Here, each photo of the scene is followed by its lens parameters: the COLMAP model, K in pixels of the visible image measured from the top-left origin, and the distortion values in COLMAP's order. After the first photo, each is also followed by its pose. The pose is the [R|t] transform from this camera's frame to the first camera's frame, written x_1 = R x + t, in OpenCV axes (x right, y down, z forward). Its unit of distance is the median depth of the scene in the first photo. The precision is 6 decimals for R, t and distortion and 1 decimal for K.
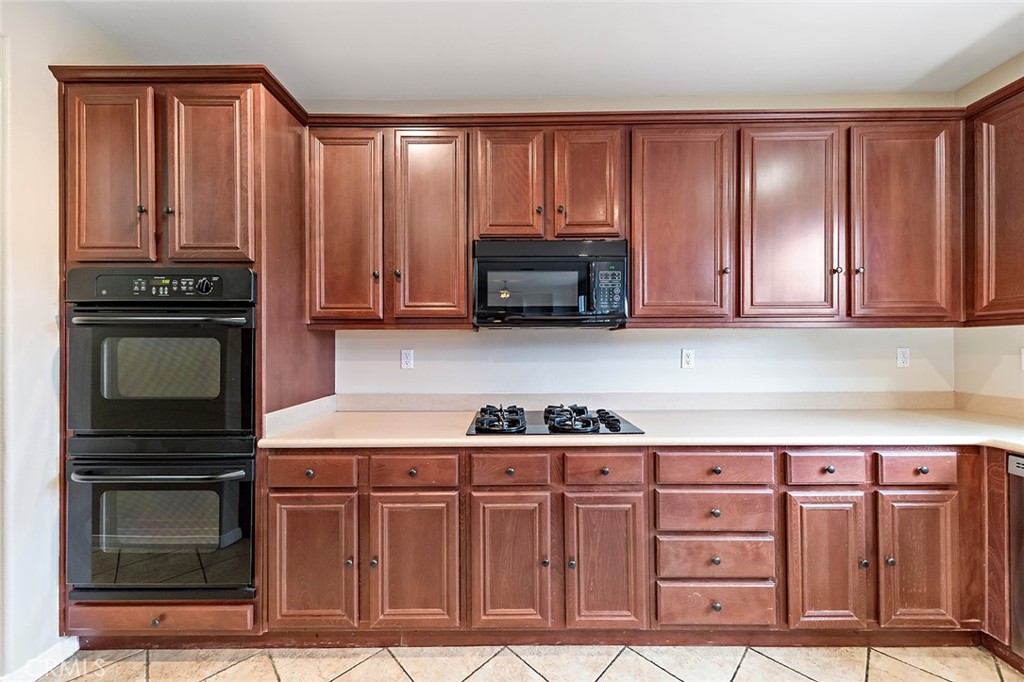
lens RADIAL K [[362.8, 0, 506.9], [0, 362.8, 348.3], [0, 0, 1]] dist [0.004340, -0.000729]
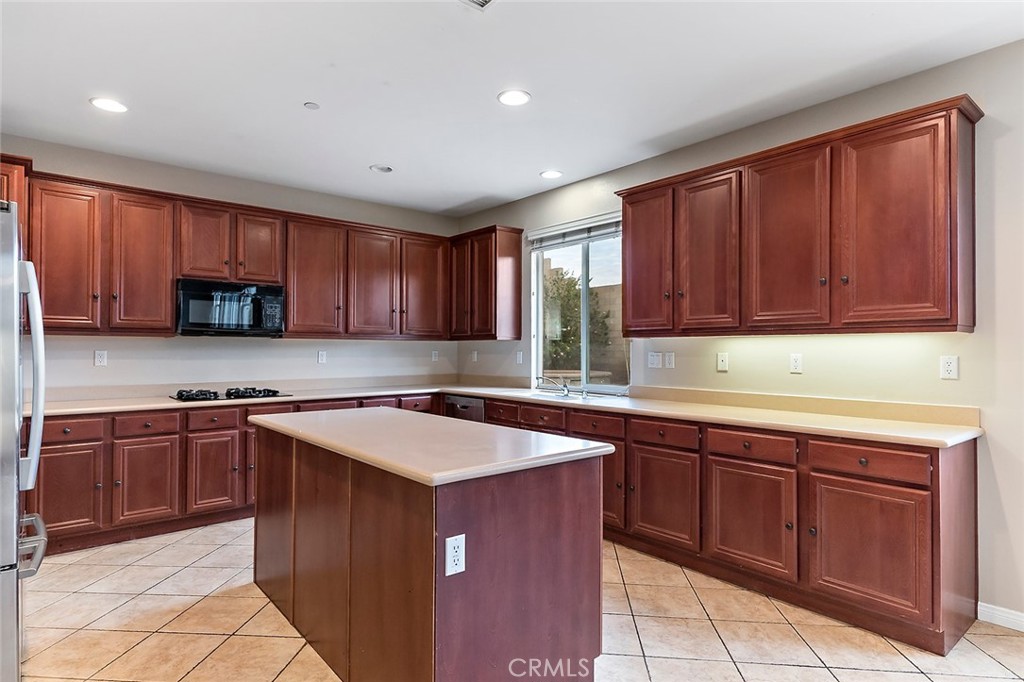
lens RADIAL K [[532.0, 0, 508.0], [0, 532.0, 342.0], [0, 0, 1]] dist [0.019307, -0.000791]
pose [[0.747200, 0.015416, 0.664420, -0.637374], [-0.001797, 0.999774, -0.021176, 0.014848], [-0.664597, 0.014629, 0.747059, -1.835361]]
